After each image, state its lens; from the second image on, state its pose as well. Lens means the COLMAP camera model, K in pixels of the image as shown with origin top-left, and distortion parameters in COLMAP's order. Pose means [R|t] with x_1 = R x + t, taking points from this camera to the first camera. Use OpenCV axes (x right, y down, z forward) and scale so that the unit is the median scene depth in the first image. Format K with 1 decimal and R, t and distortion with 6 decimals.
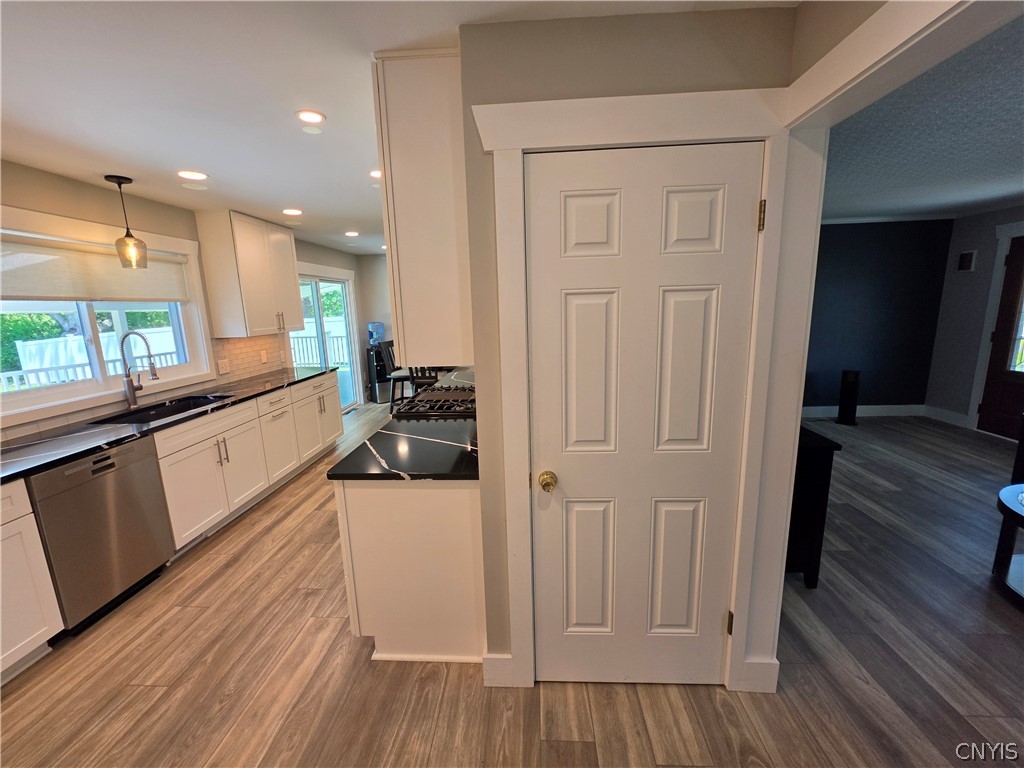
lens RADIAL K [[413.1, 0, 510.5], [0, 413.1, 381.7], [0, 0, 1]] dist [-0.008383, 0.001603]
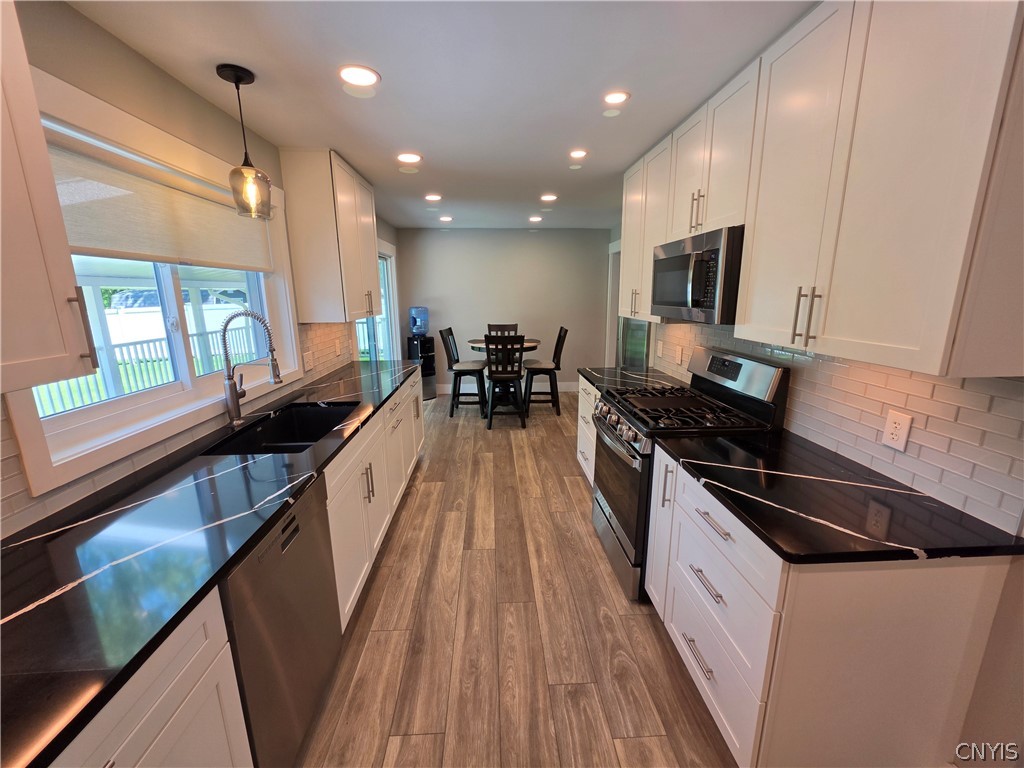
lens RADIAL K [[413.1, 0, 512.3], [0, 413.1, 382.1], [0, 0, 1]] dist [-0.008383, 0.001603]
pose [[0.993919, -0.001894, 0.110099, -0.588065], [-0.001306, 0.999579, 0.028986, -0.028416], [-0.110107, -0.028954, 0.993498, 0.294070]]
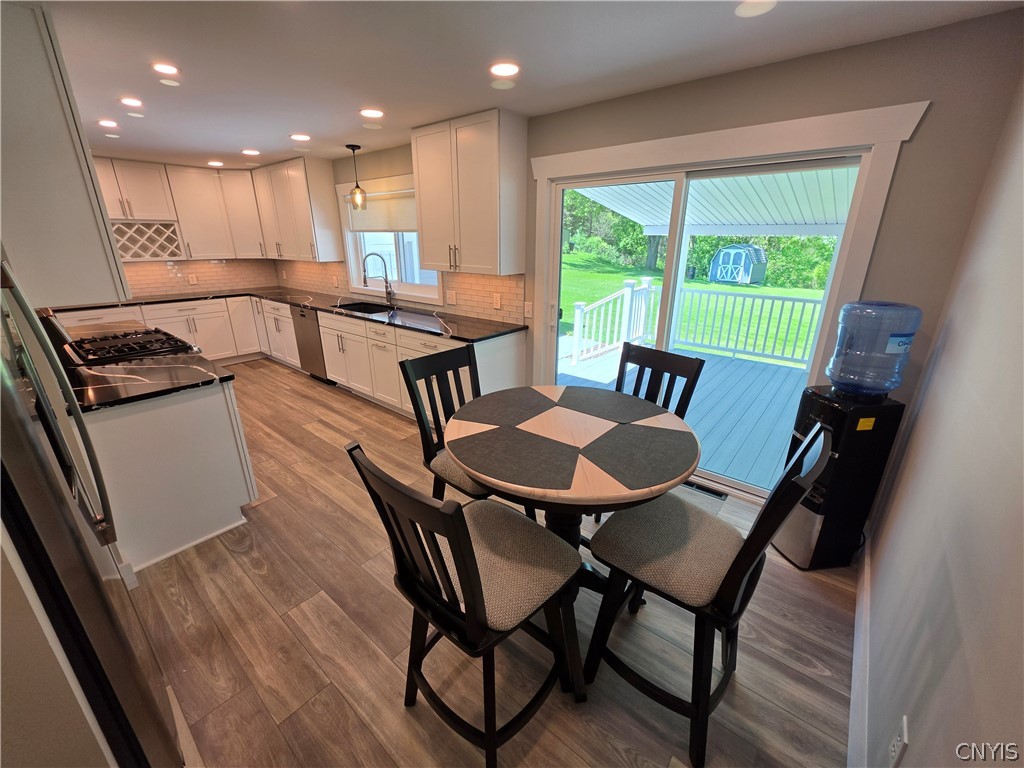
lens RADIAL K [[413.1, 0, 519.4], [0, 413.1, 387.6], [0, 0, 1]] dist [-0.008383, 0.001603]
pose [[-0.589577, 0.293436, -0.752525, 0.064278], [-0.137490, 0.881618, 0.451493, -0.473547], [0.795924, 0.369654, -0.479438, 2.476157]]
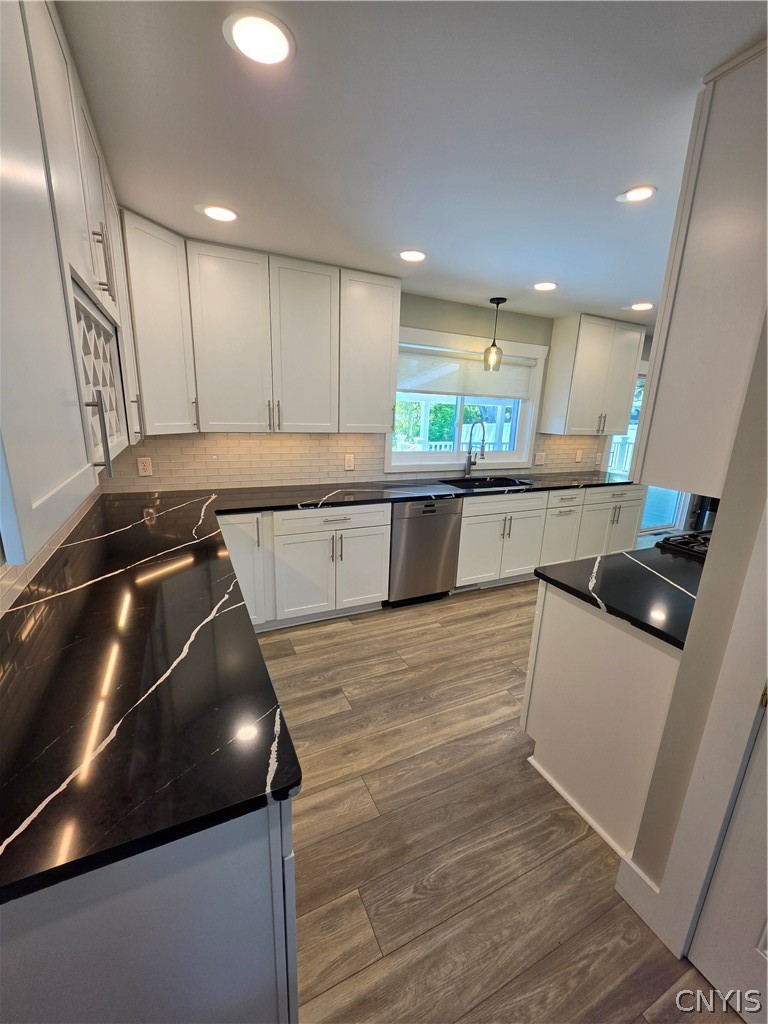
lens RADIAL K [[413.1, 0, 384.5], [0, 413.1, 514.2], [0, 0, 1]] dist [-0.008383, 0.001603]
pose [[0.480954, 0.266730, -0.835187, 0.127808], [-0.211042, 0.959811, 0.184999, -0.014178], [0.850967, 0.087283, 0.517916, 0.085487]]
